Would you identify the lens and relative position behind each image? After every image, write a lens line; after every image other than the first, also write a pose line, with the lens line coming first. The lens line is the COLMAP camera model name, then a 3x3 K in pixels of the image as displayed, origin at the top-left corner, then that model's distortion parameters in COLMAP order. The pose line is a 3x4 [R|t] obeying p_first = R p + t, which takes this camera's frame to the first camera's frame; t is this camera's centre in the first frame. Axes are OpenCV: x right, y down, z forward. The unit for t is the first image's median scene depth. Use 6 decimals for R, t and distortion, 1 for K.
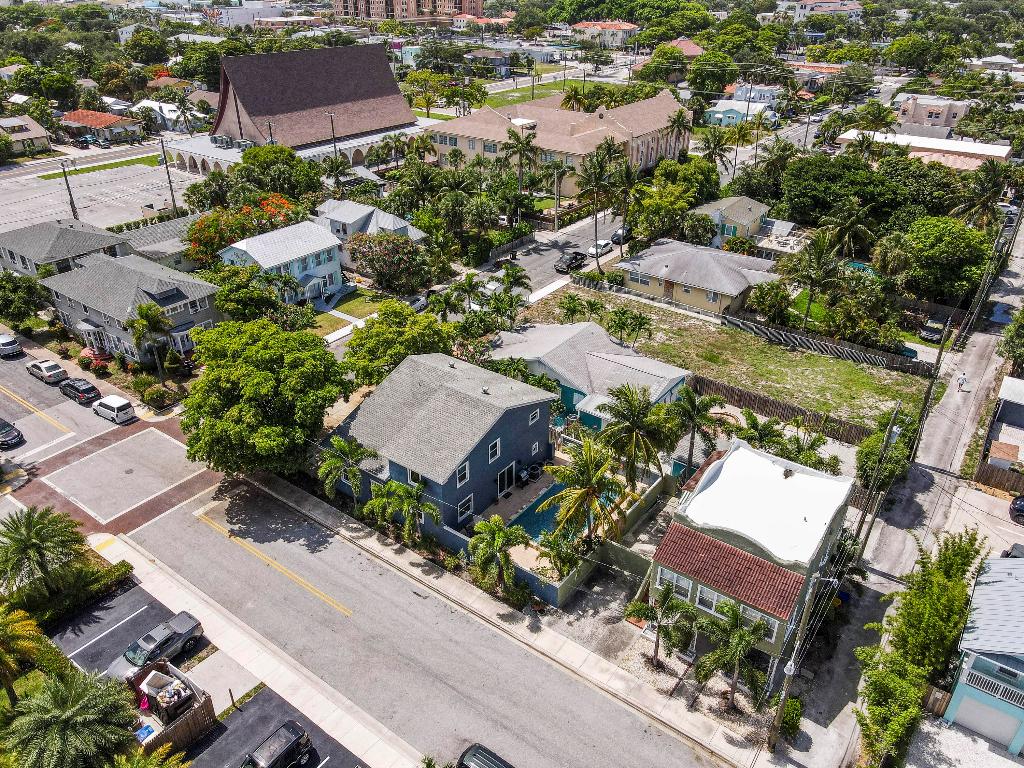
lens RADIAL K [[737.4, 0, 512.0], [0, 737.4, 384.0], [0, 0, 1]] dist [-0.002997, 0.001594]
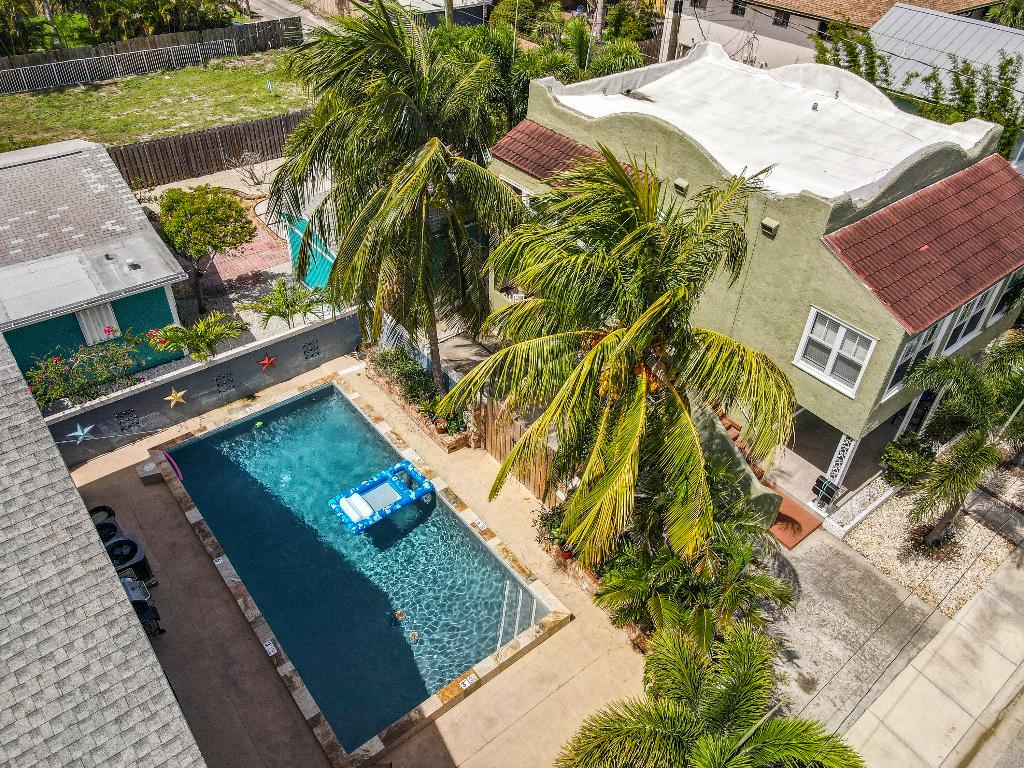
lens RADIAL K [[743.3, 0, 512.0], [0, 743.3, 384.0], [0, 0, 1]] dist [0.010600, 0.000728]
pose [[0.264903, -0.606448, 0.749698, -0.078231], [0.447931, 0.765890, 0.461271, 0.004165], [-0.853923, 0.213621, 0.474533, 0.570237]]
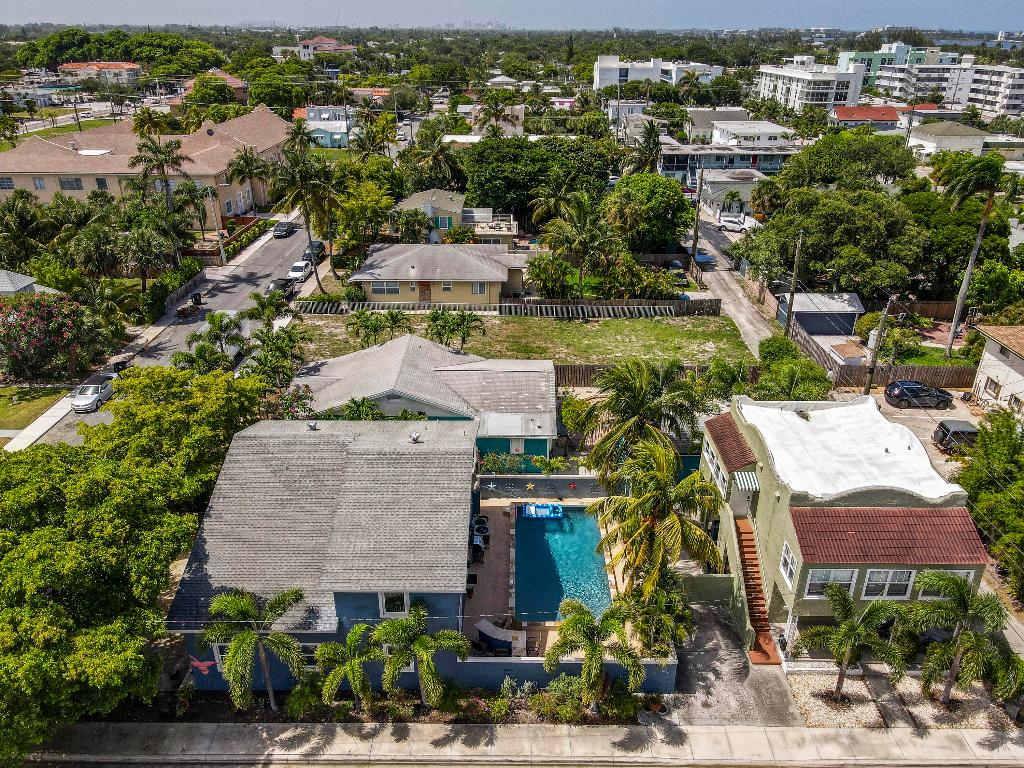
lens RADIAL K [[743.3, 0, 512.0], [0, 743.3, 384.0], [0, 0, 1]] dist [0.010600, 0.000728]
pose [[0.810806, -0.259356, 0.524717, -0.220780], [0.292390, 0.956074, 0.020757, -0.019003], [-0.507052, 0.136592, 0.851024, 0.281487]]
